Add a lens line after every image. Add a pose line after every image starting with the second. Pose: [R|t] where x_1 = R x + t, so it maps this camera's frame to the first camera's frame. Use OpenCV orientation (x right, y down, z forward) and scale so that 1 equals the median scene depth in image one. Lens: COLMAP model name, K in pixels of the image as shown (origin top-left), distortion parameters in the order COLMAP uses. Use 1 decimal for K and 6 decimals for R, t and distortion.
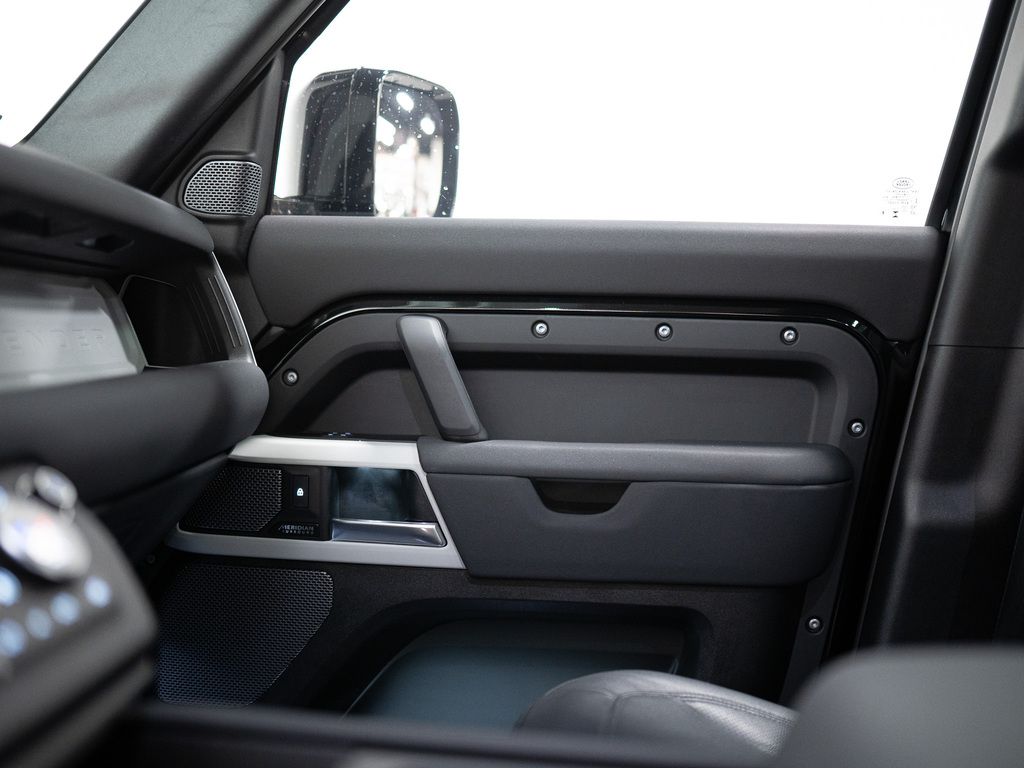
lens RADIAL K [[1040.7, 0, 512.0], [0, 1040.7, 384.0], [0, 0, 1]] dist [-0.134219, 0.014599]
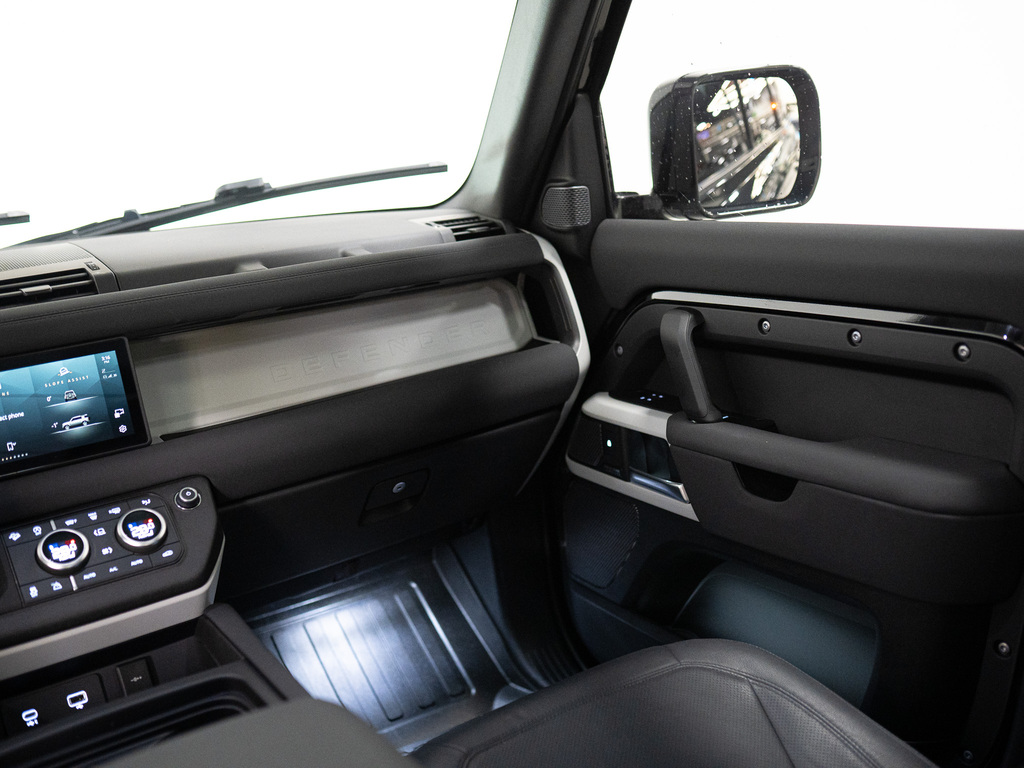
lens RADIAL K [[1040.7, 0, 512.0], [0, 1040.7, 384.0], [0, 0, 1]] dist [-0.134219, 0.014599]
pose [[0.617120, 0.093049, -0.781348, 0.734403], [0.065792, 0.983405, 0.169075, -0.198249], [0.784114, -0.155746, 0.600757, 0.125977]]
